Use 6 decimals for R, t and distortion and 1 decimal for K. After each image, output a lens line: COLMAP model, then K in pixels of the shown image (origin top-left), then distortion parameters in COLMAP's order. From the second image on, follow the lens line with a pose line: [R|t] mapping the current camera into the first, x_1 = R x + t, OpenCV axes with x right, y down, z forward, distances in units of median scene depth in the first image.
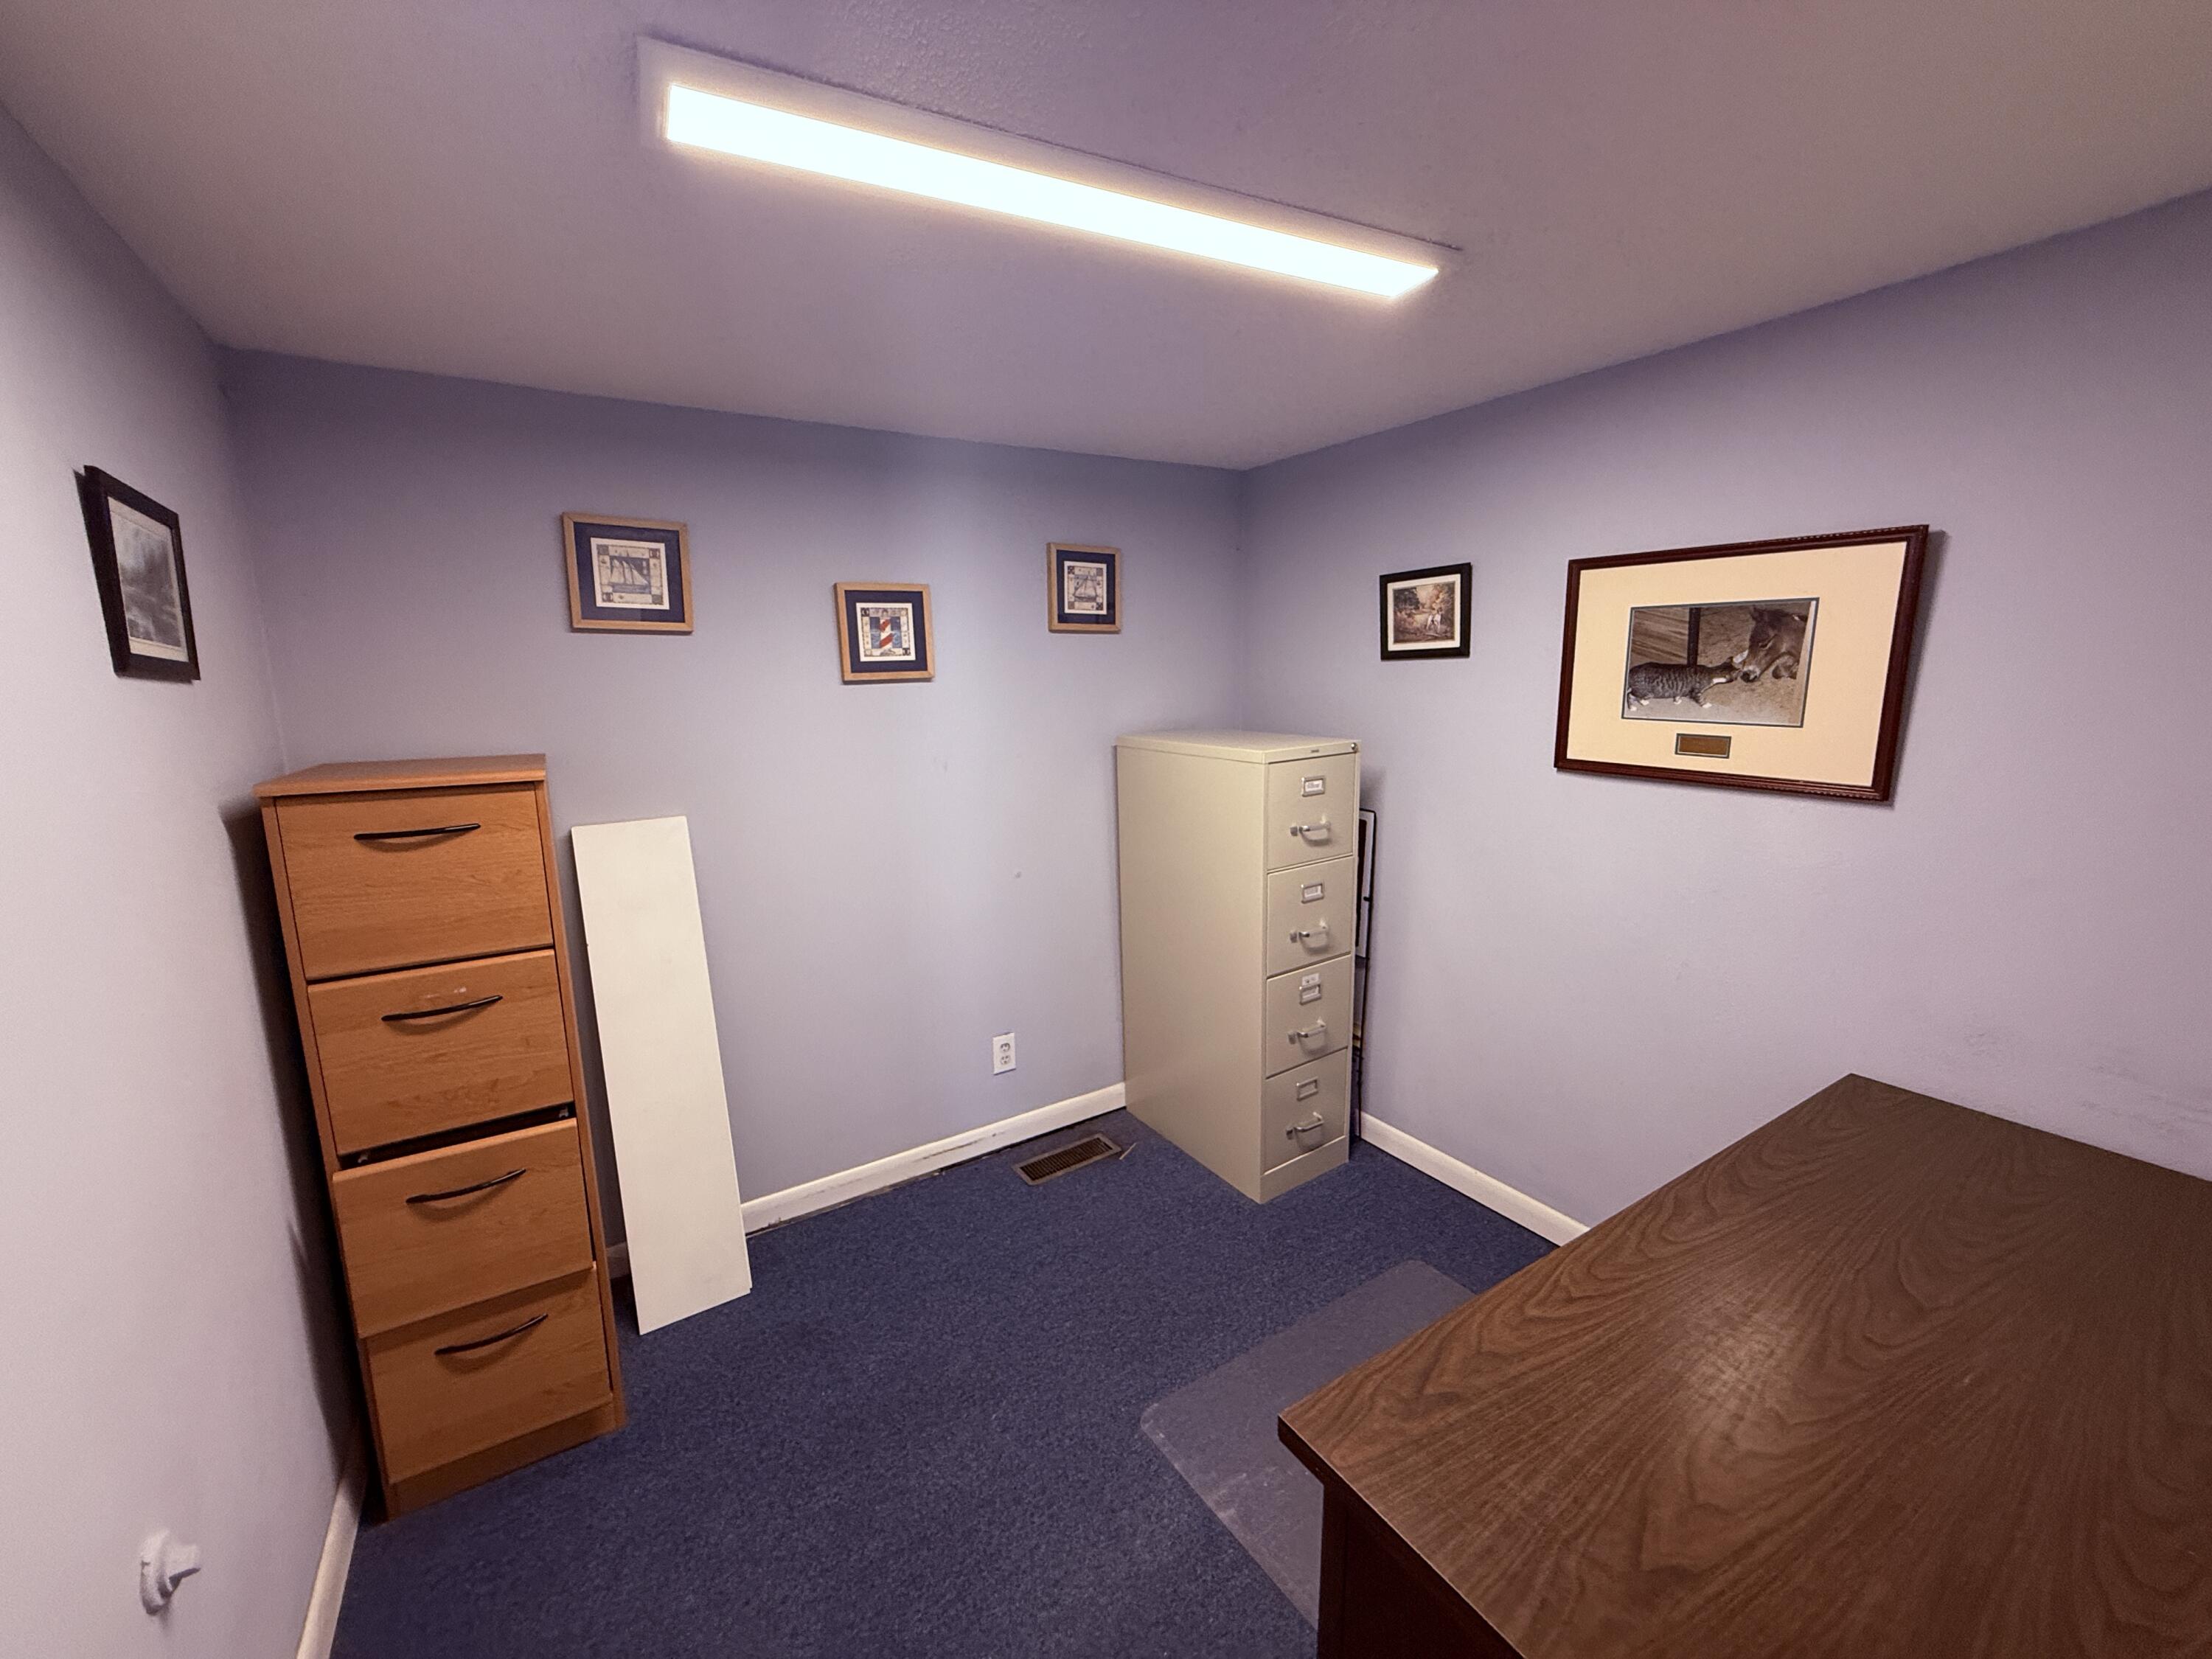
lens RADIAL K [[882.6, 0, 1092.9], [0, 882.6, 829.9], [0, 0, 1]] dist [0.000049, -0.000205]
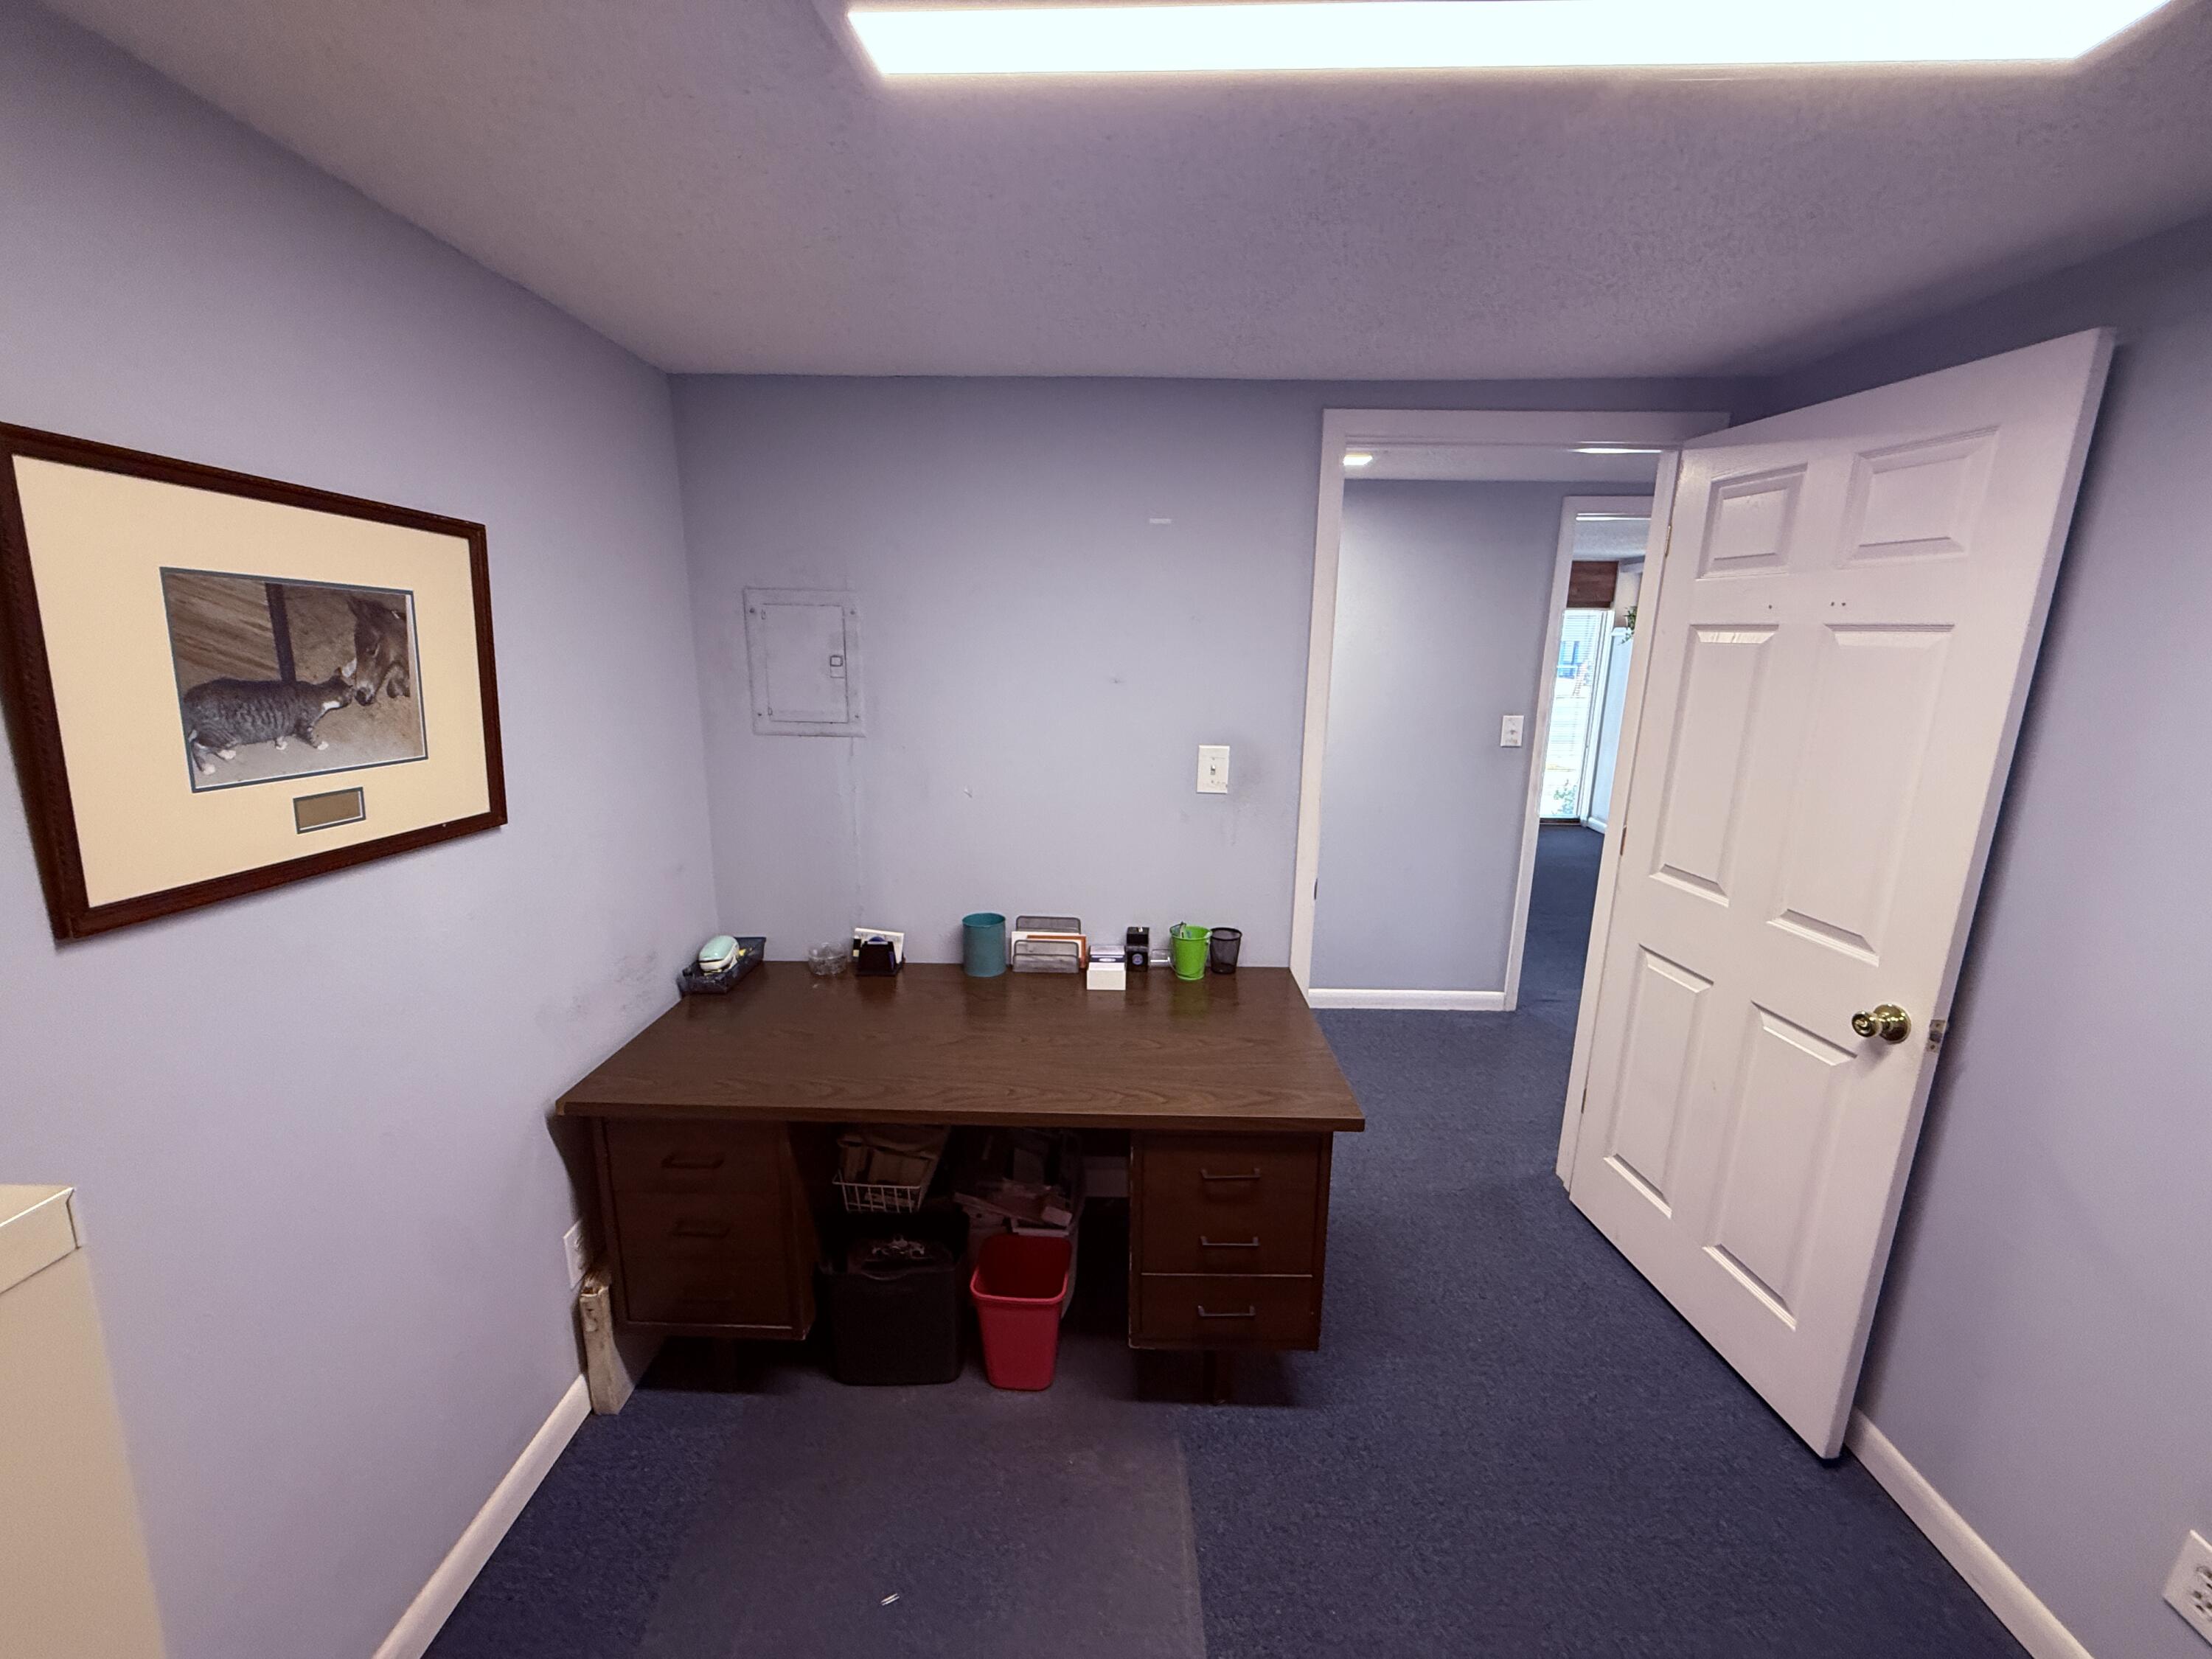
lens RADIAL K [[882.6, 0, 1095.7], [0, 882.6, 827.8], [0, 0, 1]] dist [0.000049, -0.000205]
pose [[-0.840947, -0.109663, 0.529889, -0.092449], [0.091182, 0.936528, 0.338527, -0.230933], [-0.533380, 0.333000, -0.777571, 1.129305]]
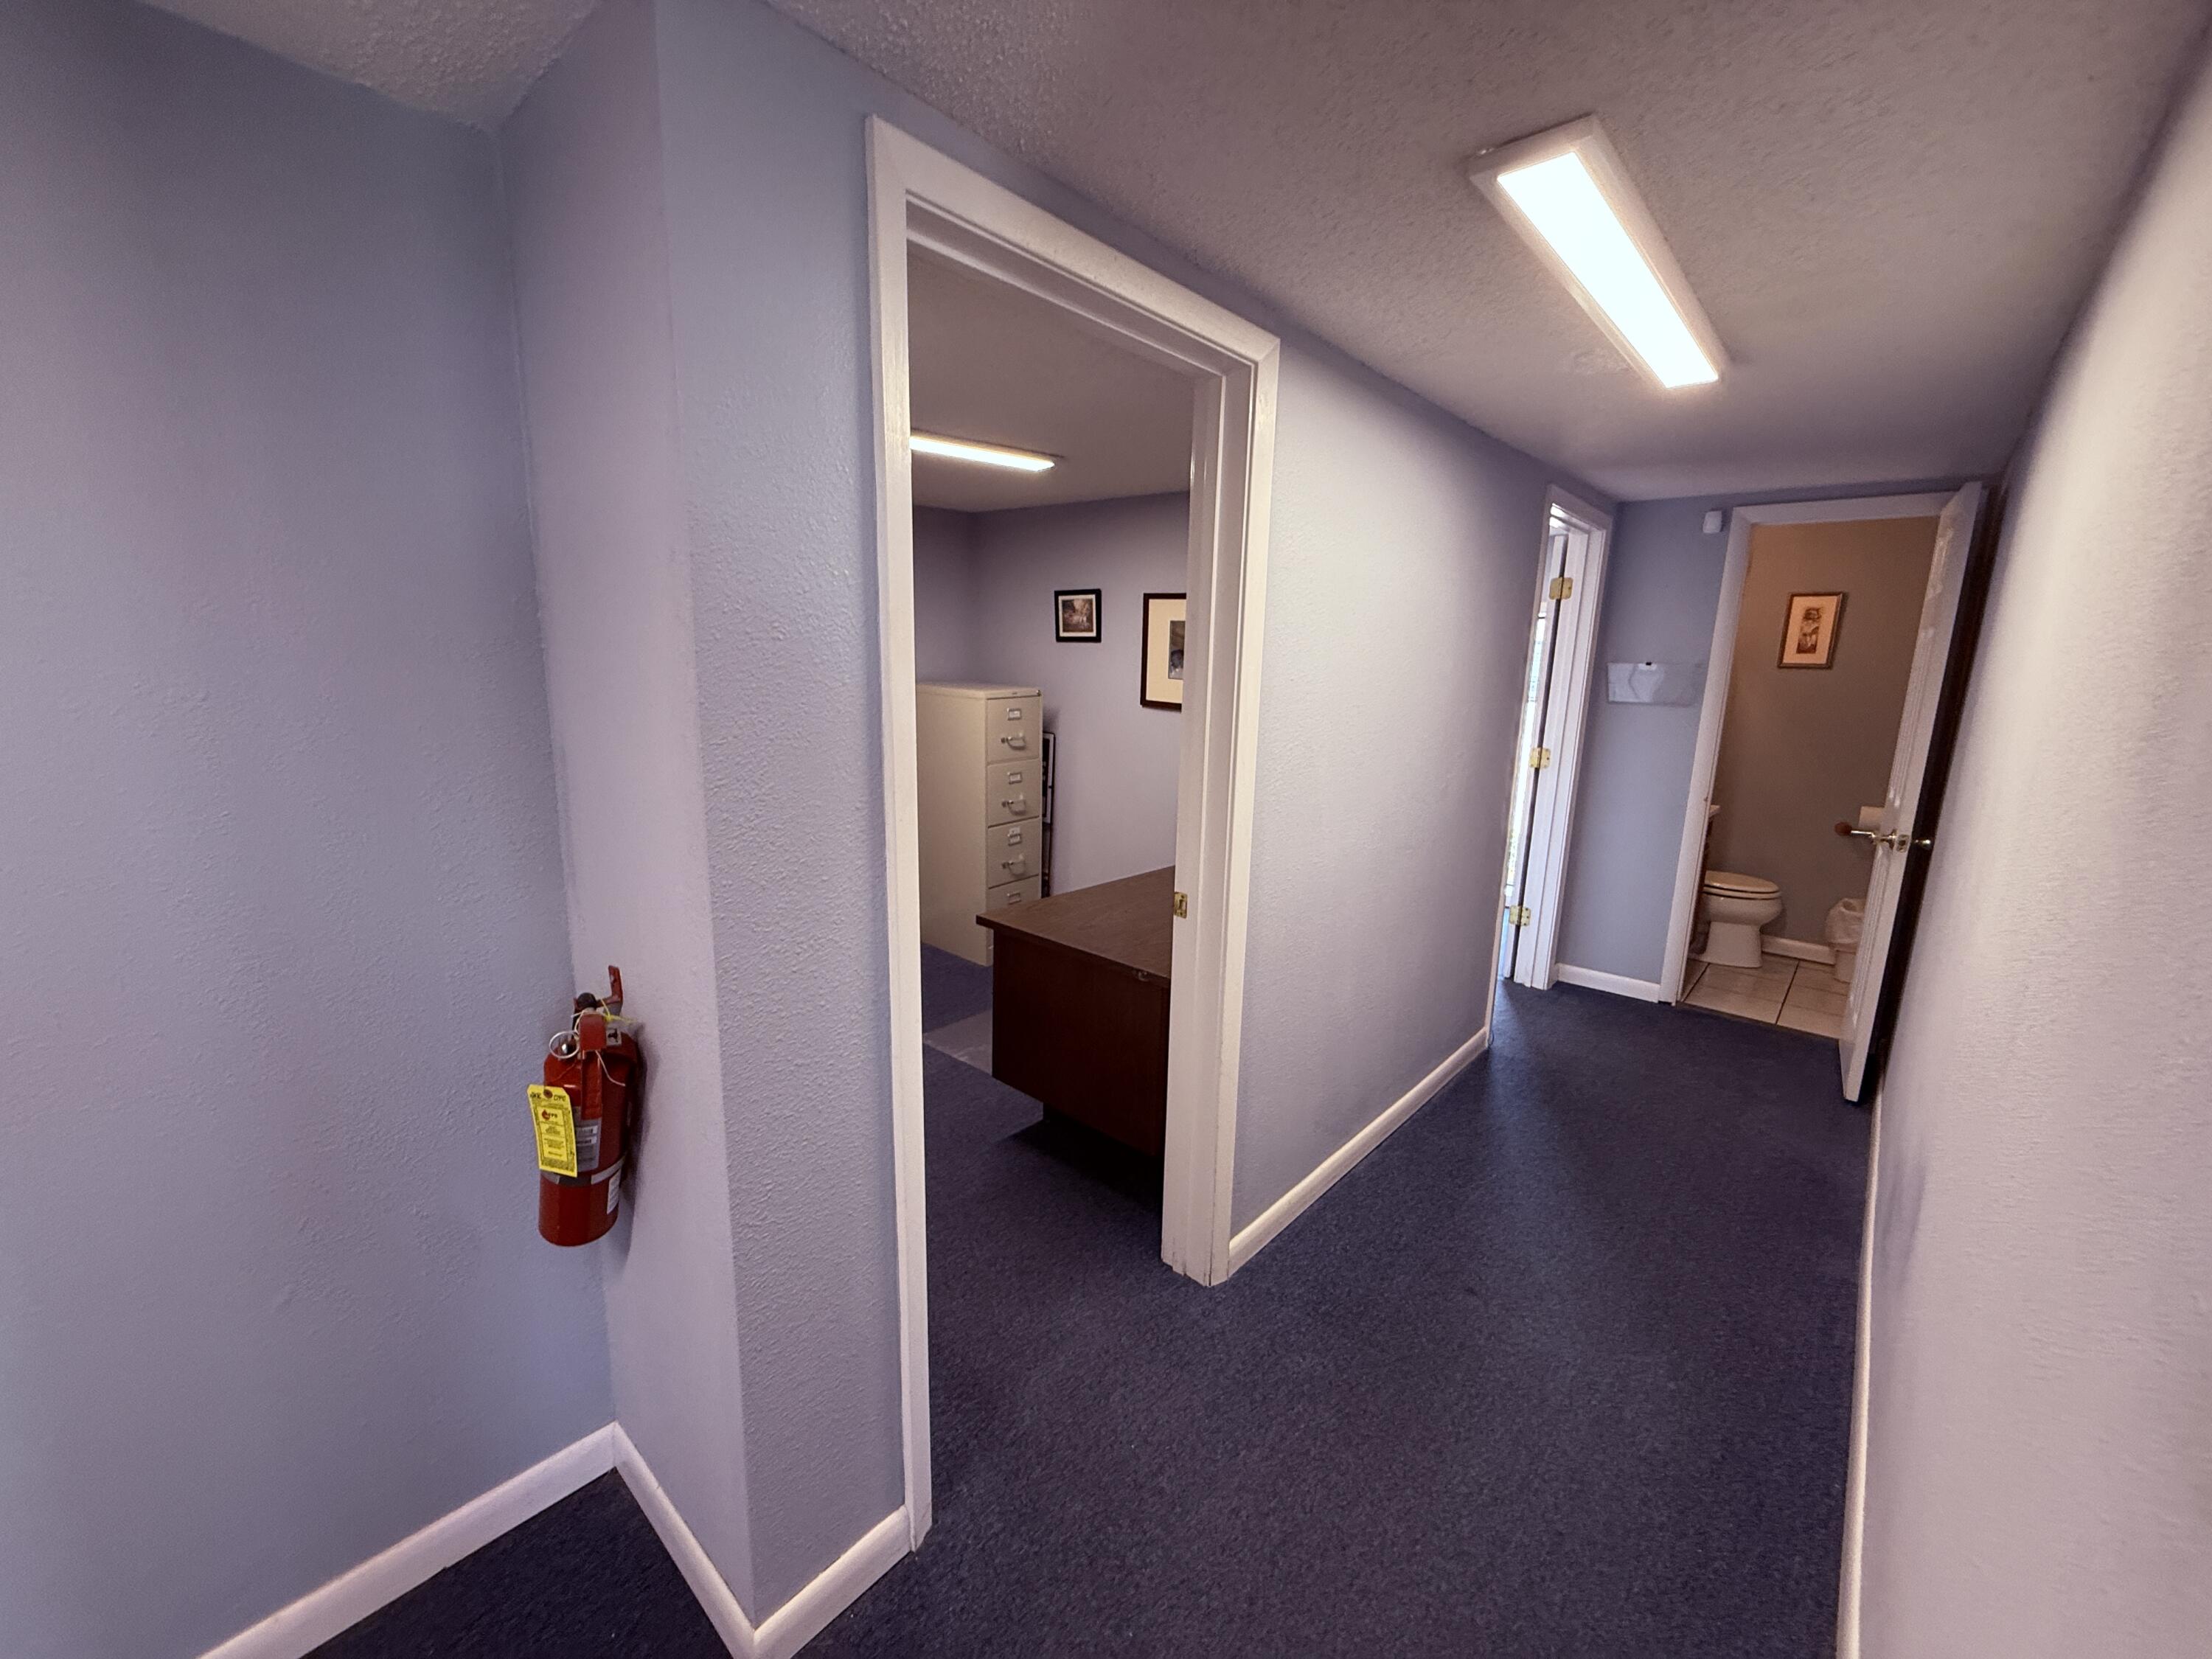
lens RADIAL K [[882.6, 0, 1111.0], [0, 882.6, 833.6], [0, 0, 1]] dist [0.000049, -0.000205]
pose [[0.955044, -0.015357, 0.296065, -0.092597], [0.006747, 0.999525, 0.030083, 0.153232], [-0.296387, -0.026733, 0.954694, -0.806235]]
